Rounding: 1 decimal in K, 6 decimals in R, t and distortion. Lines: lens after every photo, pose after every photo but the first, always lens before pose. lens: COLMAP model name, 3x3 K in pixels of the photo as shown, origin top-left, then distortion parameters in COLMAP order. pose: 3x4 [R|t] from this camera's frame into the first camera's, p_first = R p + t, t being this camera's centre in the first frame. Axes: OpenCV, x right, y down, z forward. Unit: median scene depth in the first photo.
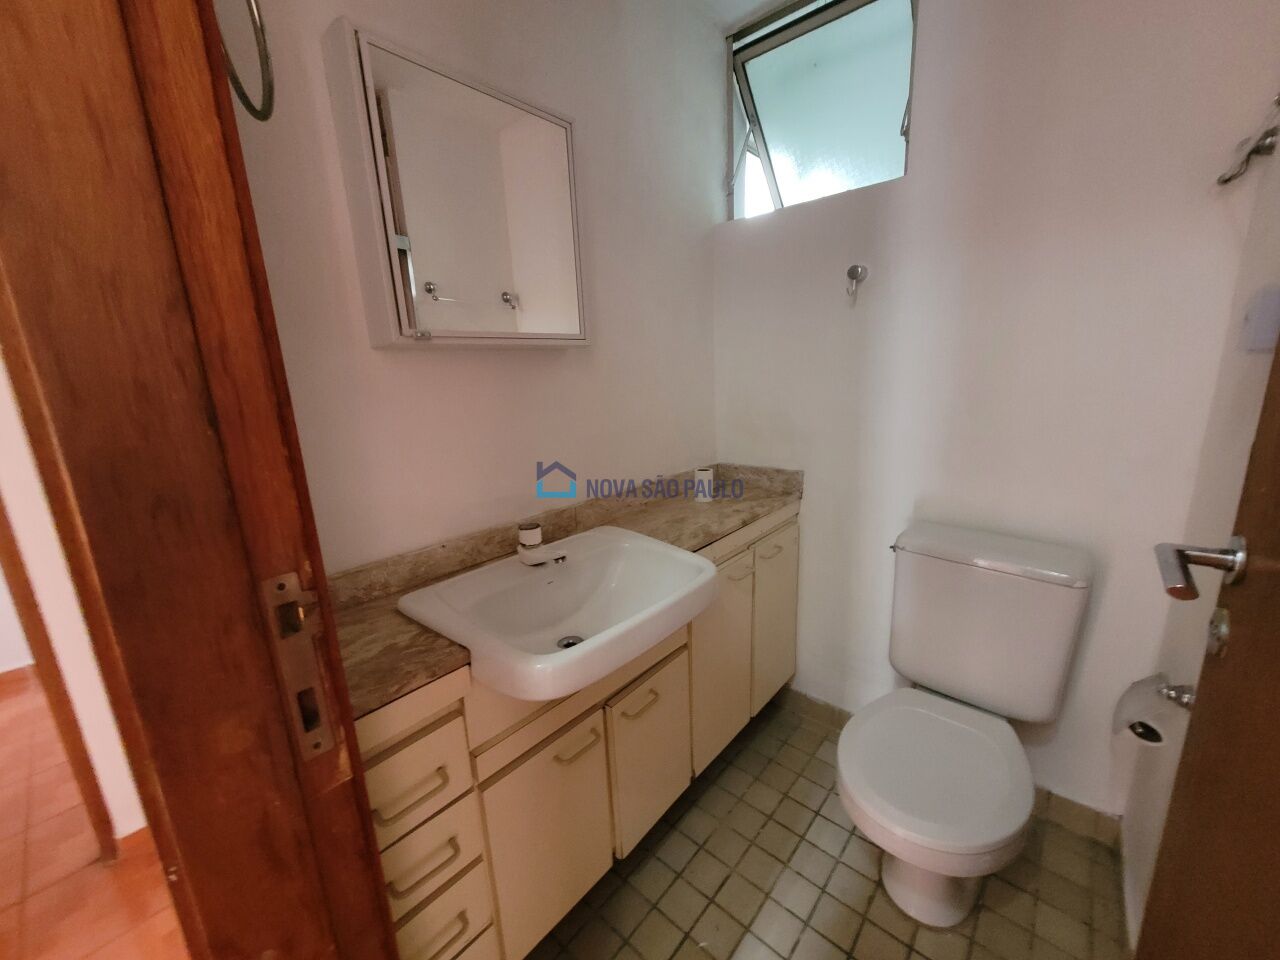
lens RADIAL K [[497.8, 0, 647.8], [0, 497.8, 485.9], [0, 0, 1]] dist [0.000866, 0.000103]
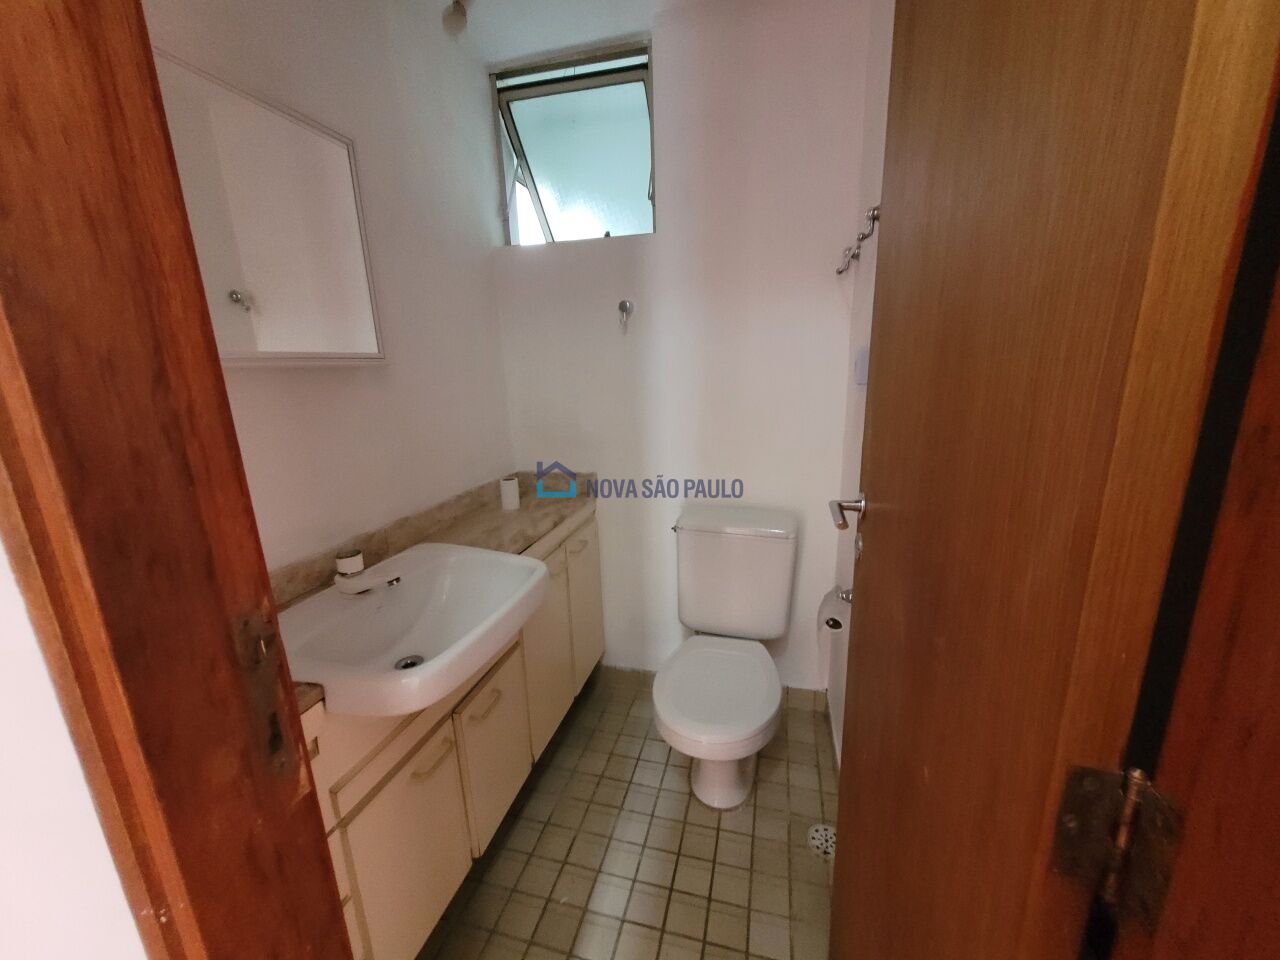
lens RADIAL K [[497.8, 0, 647.8], [0, 497.8, 485.9], [0, 0, 1]] dist [0.000866, 0.000103]
pose [[0.894226, -0.091992, 0.438061, -0.117088], [0.095034, 0.995361, 0.015029, -0.009250], [-0.437411, 0.028191, 0.898820, -0.111253]]
